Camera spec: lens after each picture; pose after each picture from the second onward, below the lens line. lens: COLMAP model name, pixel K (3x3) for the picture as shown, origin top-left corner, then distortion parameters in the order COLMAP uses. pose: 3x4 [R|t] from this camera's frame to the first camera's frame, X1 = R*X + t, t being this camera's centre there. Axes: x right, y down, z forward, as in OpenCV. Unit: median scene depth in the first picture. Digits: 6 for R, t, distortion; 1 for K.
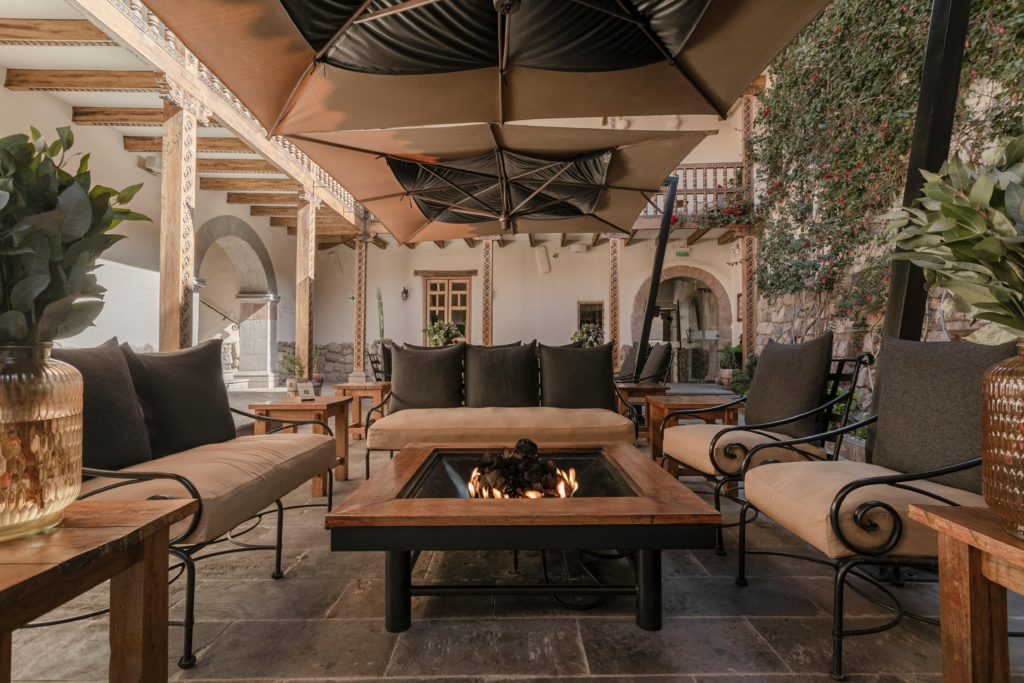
lens RADIAL K [[480.3, 0, 512.0], [0, 480.3, 341.5], [0, 0, 1]] dist [-0.000472, 0.000068]
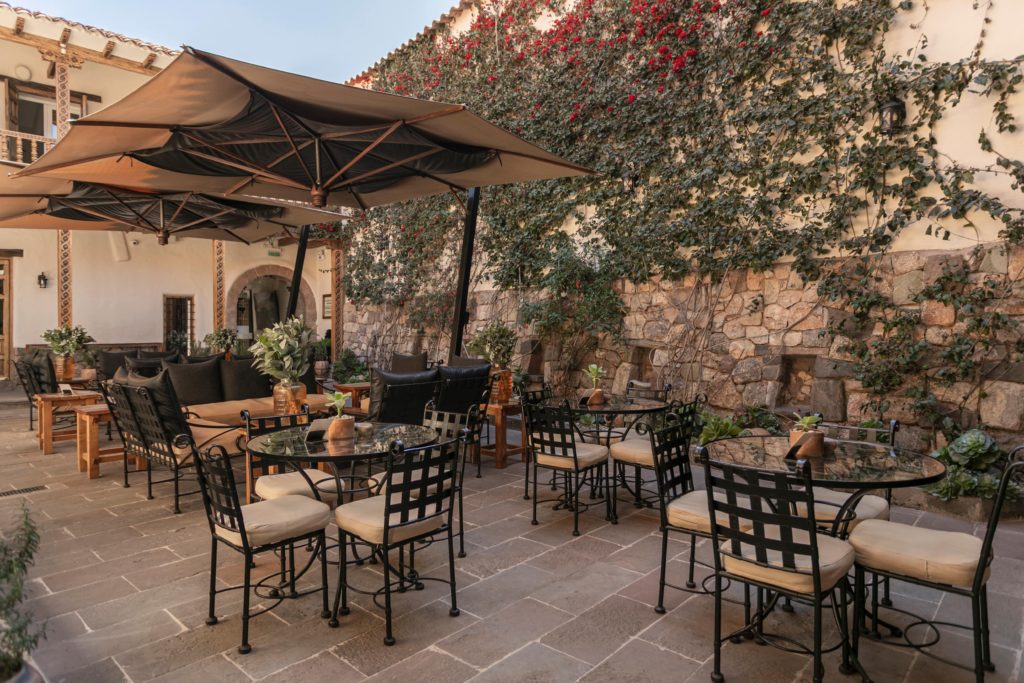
lens RADIAL K [[480.3, 0, 512.0], [0, 480.3, 341.5], [0, 0, 1]] dist [-0.000472, 0.000068]
pose [[0.663695, -0.008261, 0.747957, -0.124139], [-0.007123, 0.999824, 0.017363, -0.016088], [-0.747969, -0.016851, 0.663520, -0.131438]]
